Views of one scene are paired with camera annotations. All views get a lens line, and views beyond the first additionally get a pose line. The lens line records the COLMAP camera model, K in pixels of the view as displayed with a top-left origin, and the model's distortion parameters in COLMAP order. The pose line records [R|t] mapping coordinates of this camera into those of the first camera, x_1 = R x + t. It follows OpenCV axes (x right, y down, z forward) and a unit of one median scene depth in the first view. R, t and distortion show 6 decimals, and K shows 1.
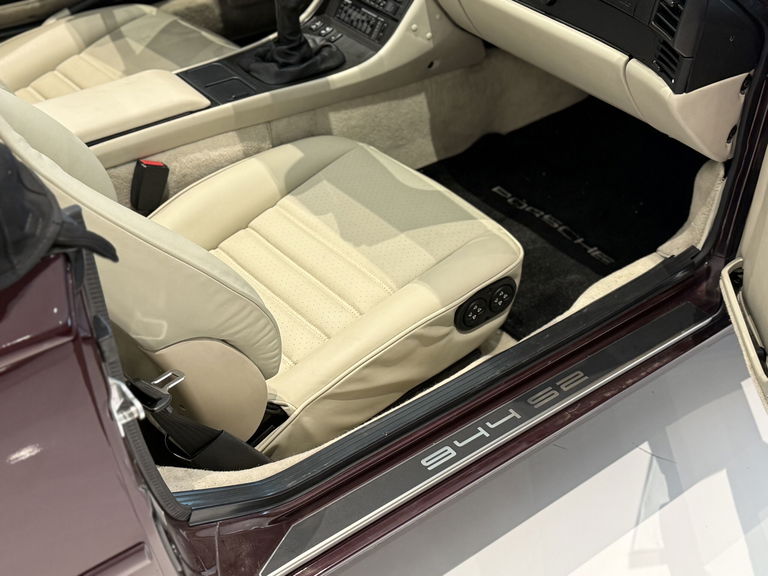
lens RADIAL K [[1048.9, 0, 384.0], [0, 1048.9, 288.0], [0, 0, 1]] dist [0.210443, -0.538250]
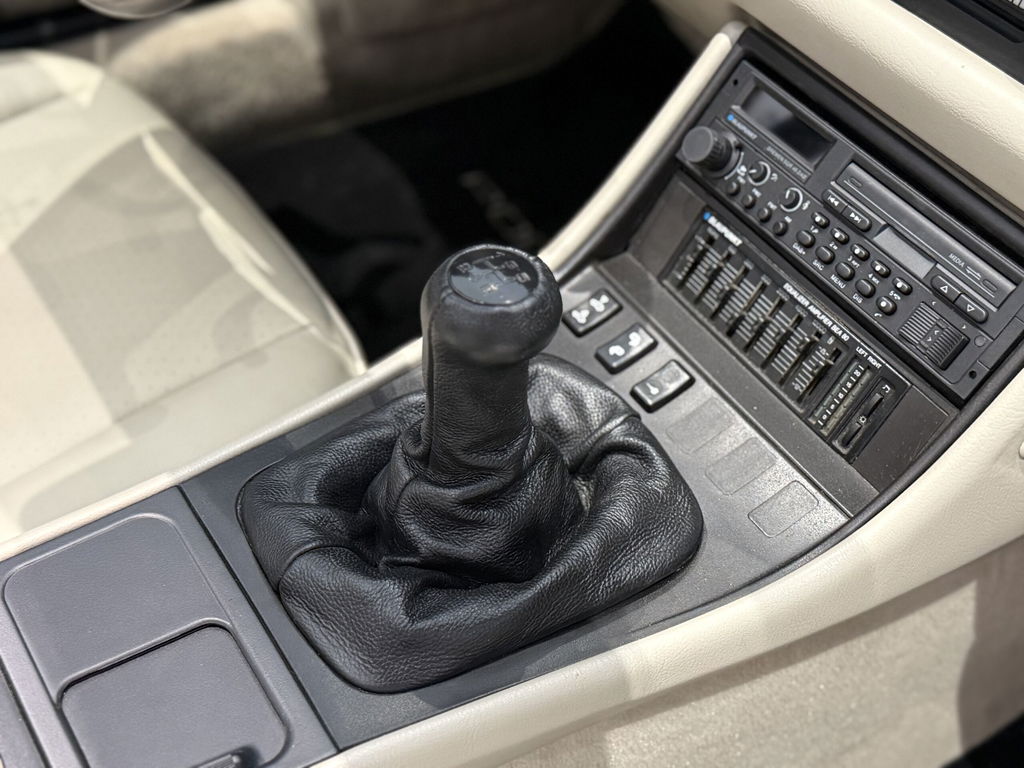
lens RADIAL K [[1398.5, 0, 512.0], [0, 1398.5, 384.0], [0, 0, 1]] dist [0.210443, -0.538250]
pose [[0.992149, 0.108488, -0.062220, -0.060485], [-0.101022, 0.988483, 0.112675, -0.269855], [0.073727, -0.105504, 0.991682, 0.665719]]
